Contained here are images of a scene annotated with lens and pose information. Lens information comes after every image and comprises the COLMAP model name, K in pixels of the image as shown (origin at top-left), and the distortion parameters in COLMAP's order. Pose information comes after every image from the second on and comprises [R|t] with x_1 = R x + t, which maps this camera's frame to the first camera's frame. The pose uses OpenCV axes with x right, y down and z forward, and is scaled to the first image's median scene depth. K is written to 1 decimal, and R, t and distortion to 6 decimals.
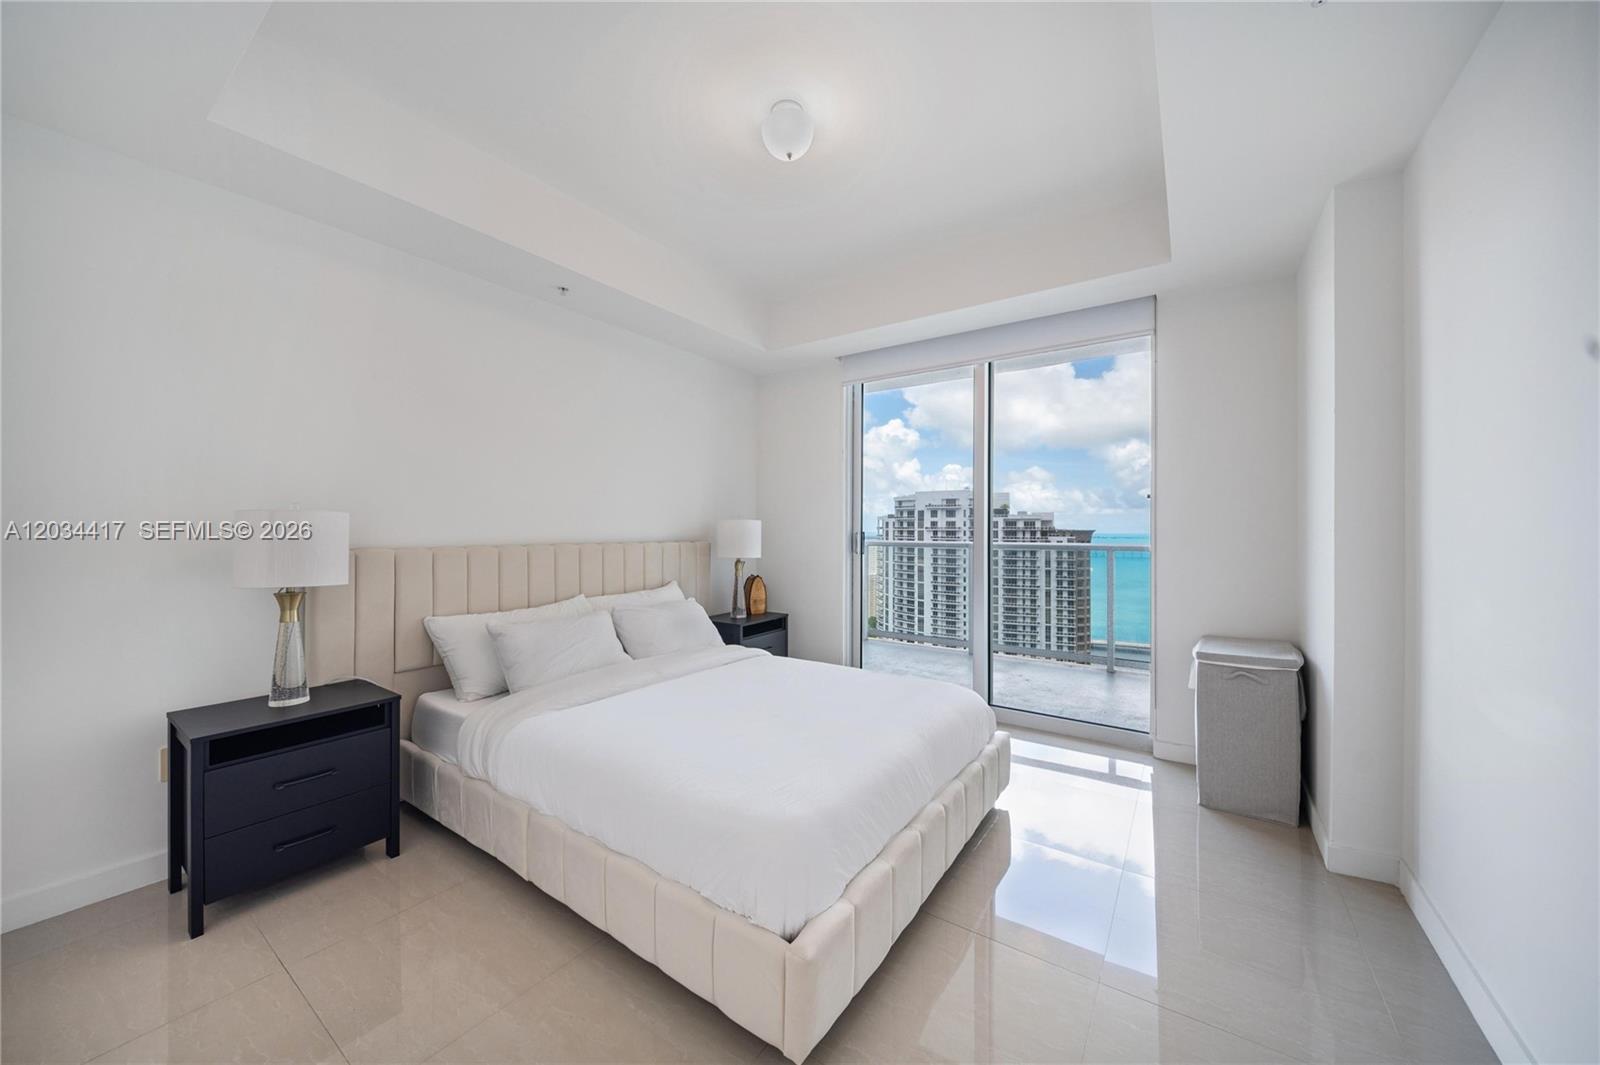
lens RADIAL K [[569.7, 0, 791.1], [0, 569.7, 519.1], [0, 0, 1]] dist [-0.003092, -0.001944]
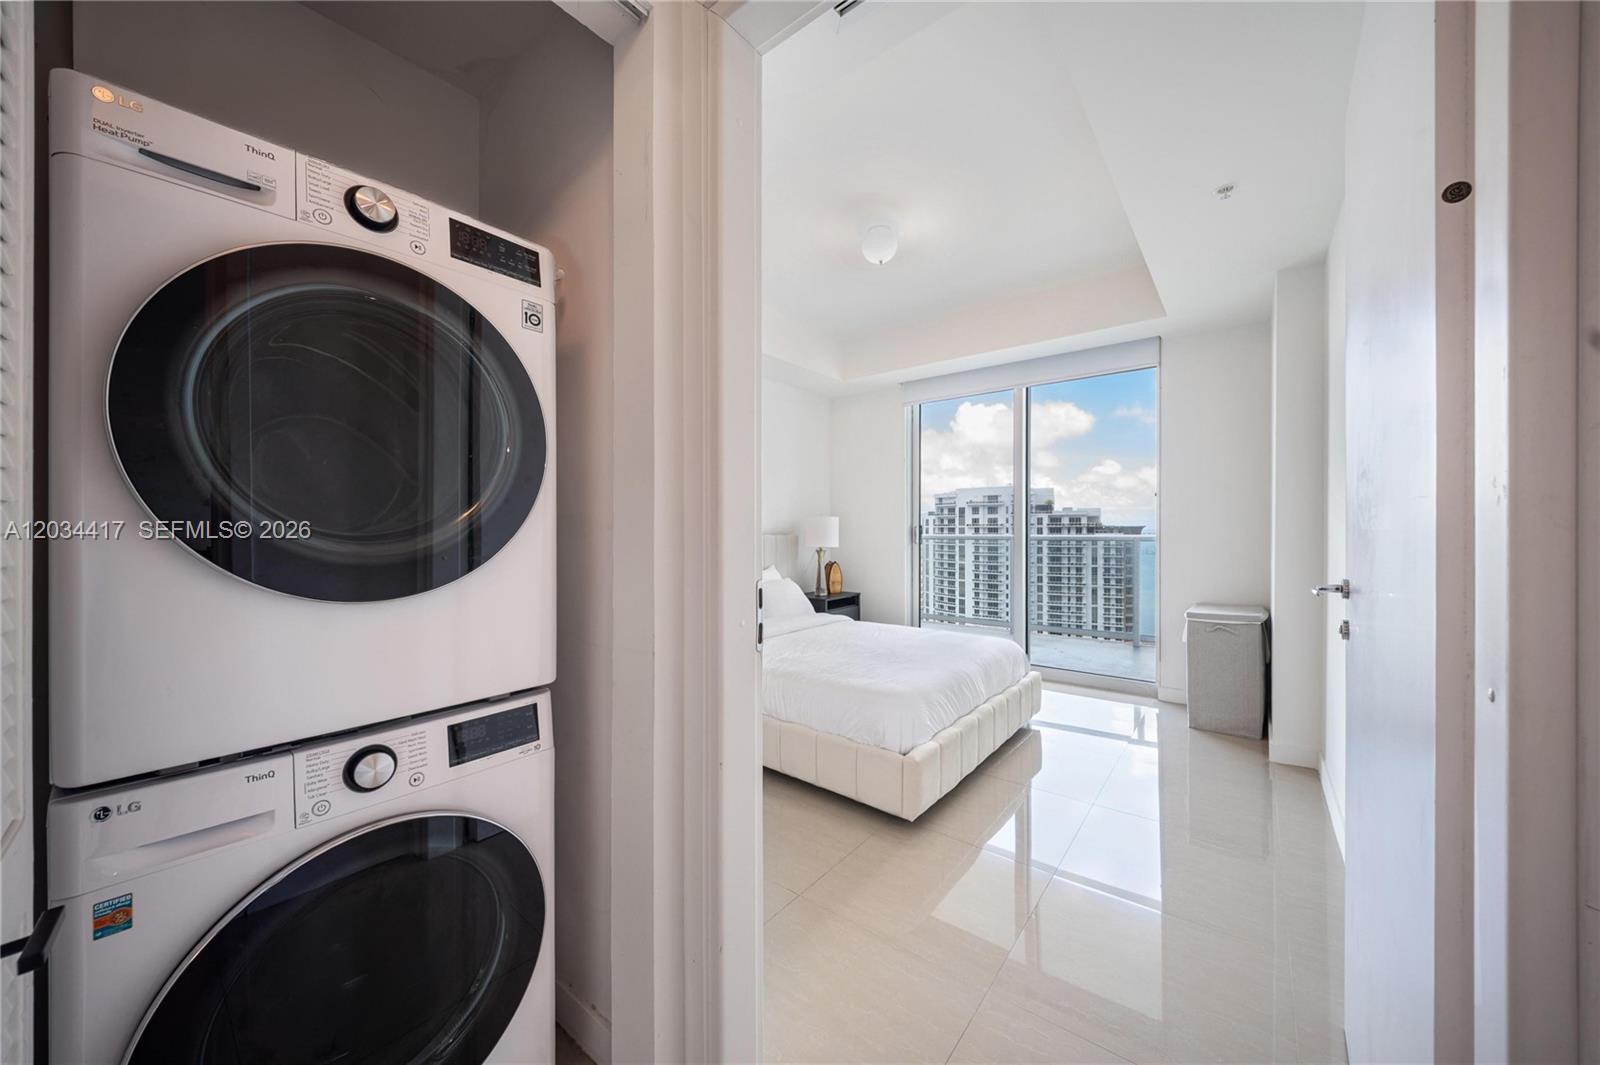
lens RADIAL K [[569.7, 0, 789.5], [0, 569.7, 527.5], [0, 0, 1]] dist [-0.003092, -0.001944]
pose [[0.997581, -0.007774, -0.069076, -0.053603], [0.008961, 0.999817, 0.016893, 0.002257], [0.068932, -0.017471, 0.997468, -0.178608]]
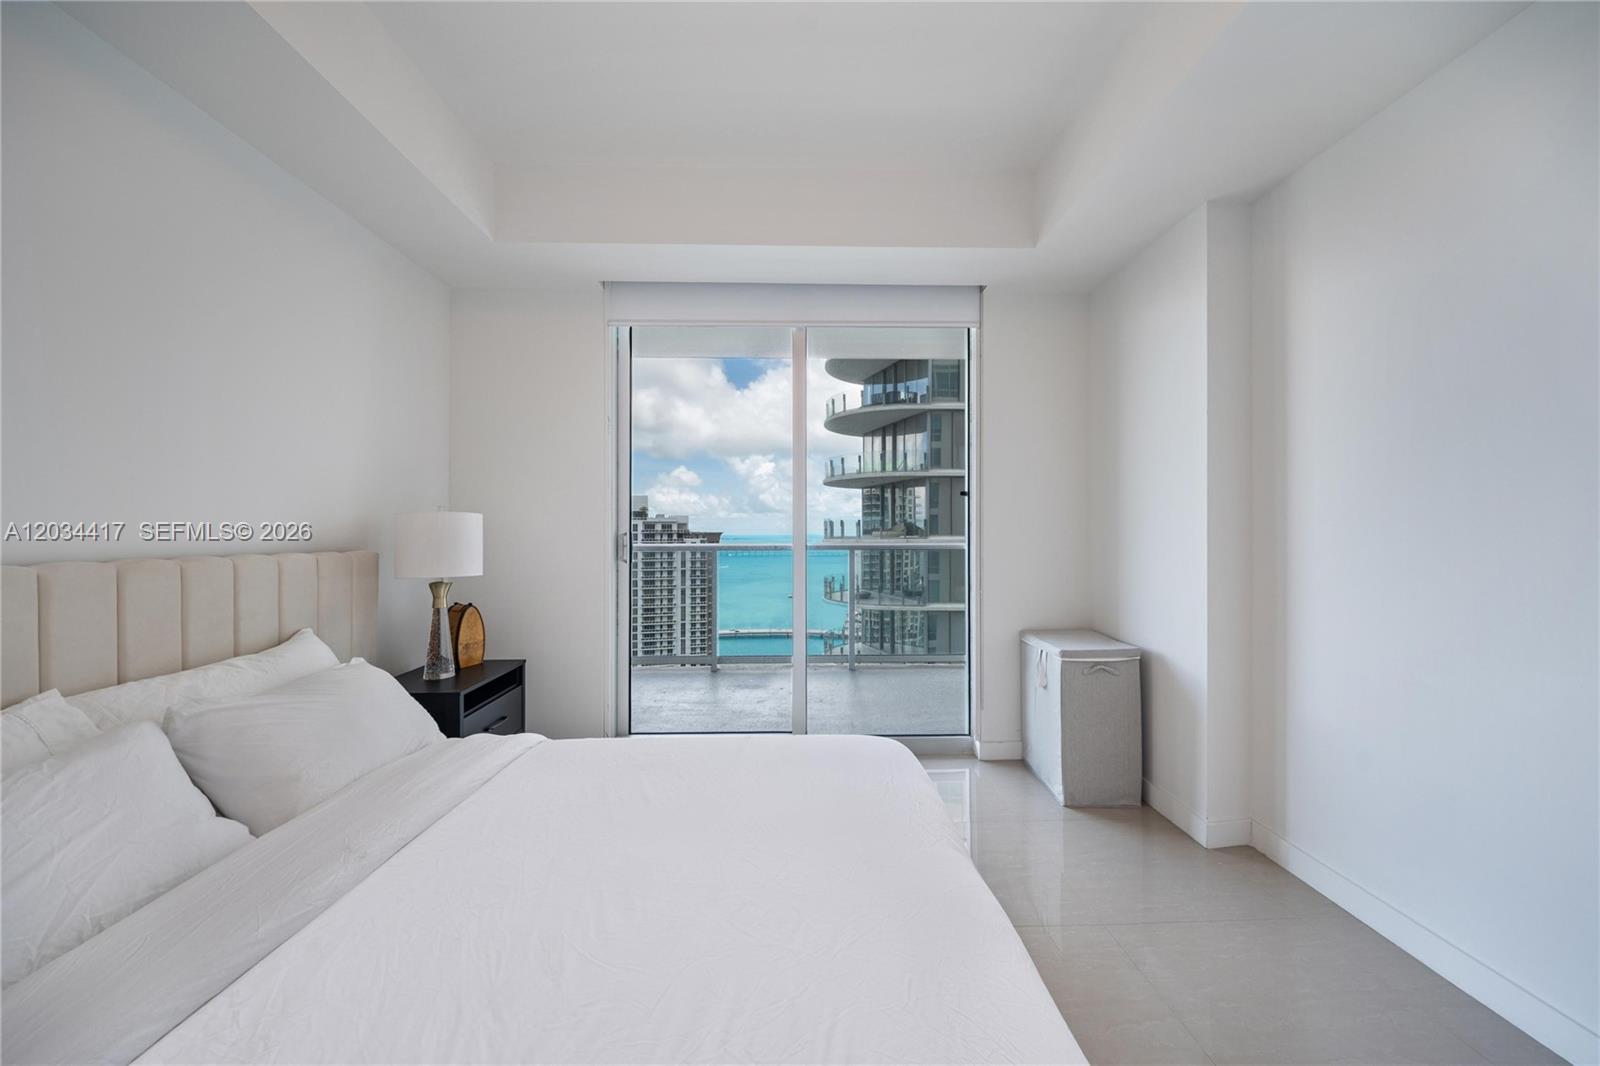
lens RADIAL K [[569.7, 0, 801.9], [0, 569.7, 520.6], [0, 0, 1]] dist [-0.003092, -0.001944]
pose [[0.804893, 0.005497, 0.593395, -0.102451], [-0.003988, 0.999985, -0.003855, 0.007393], [-0.593407, 0.000737, 0.804902, 0.215193]]
